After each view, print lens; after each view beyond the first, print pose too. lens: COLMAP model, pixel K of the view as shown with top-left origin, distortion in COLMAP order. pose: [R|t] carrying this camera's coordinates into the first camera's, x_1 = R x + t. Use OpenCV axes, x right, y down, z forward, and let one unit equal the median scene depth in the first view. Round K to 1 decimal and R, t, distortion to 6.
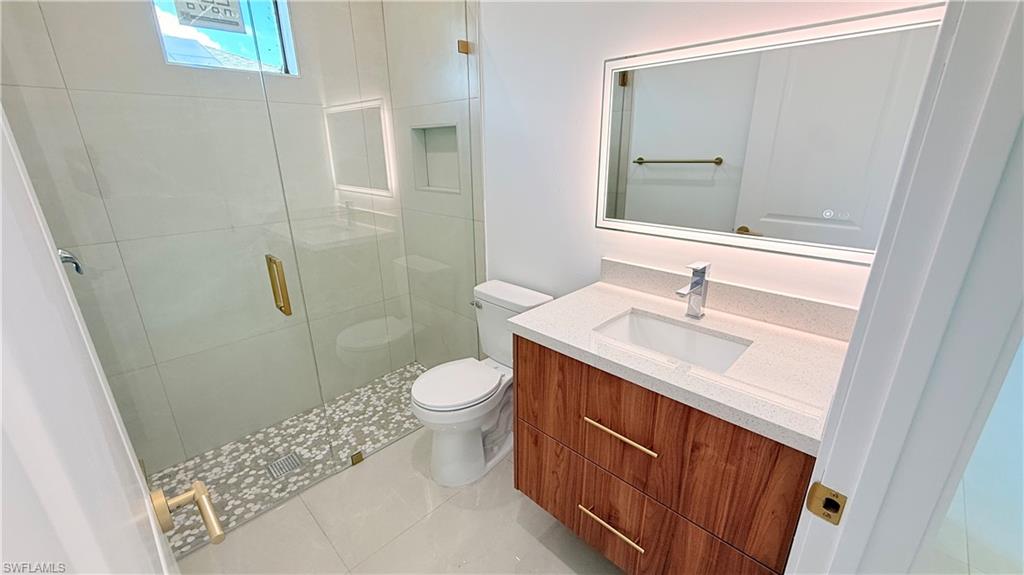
lens RADIAL K [[411.4, 0, 511.0], [0, 411.4, 289.0], [0, 0, 1]] dist [0.001174, 0.000292]
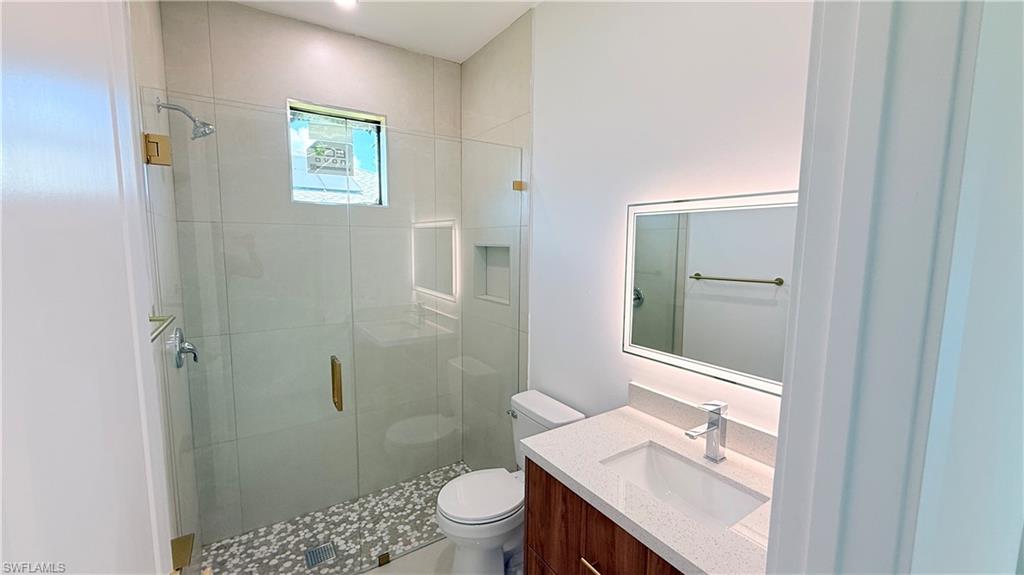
lens RADIAL K [[411.4, 0, 511.0], [0, 411.4, 289.0], [0, 0, 1]] dist [0.001174, 0.000292]
pose [[0.978591, 0.041539, -0.201580, 0.099632], [-0.083967, 0.974783, -0.206755, -0.049716], [0.187908, 0.219255, 0.957402, -0.053556]]
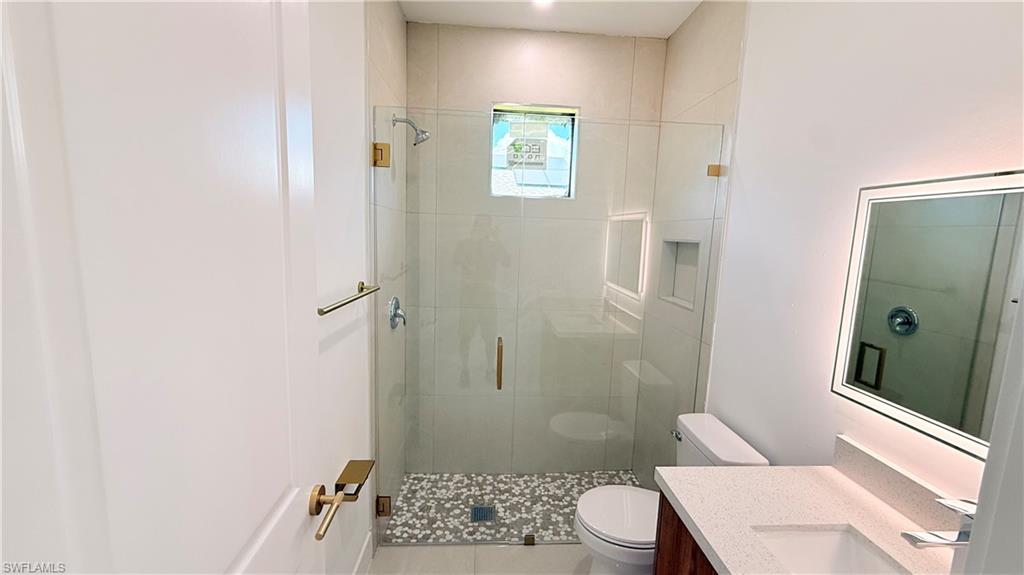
lens RADIAL K [[411.4, 0, 511.0], [0, 411.4, 289.0], [0, 0, 1]] dist [0.001174, 0.000292]
pose [[0.743351, 0.128343, -0.656474, 0.180278], [-0.257815, 0.960566, -0.104140, -0.074883], [0.617221, 0.246661, 0.747126, 0.026617]]
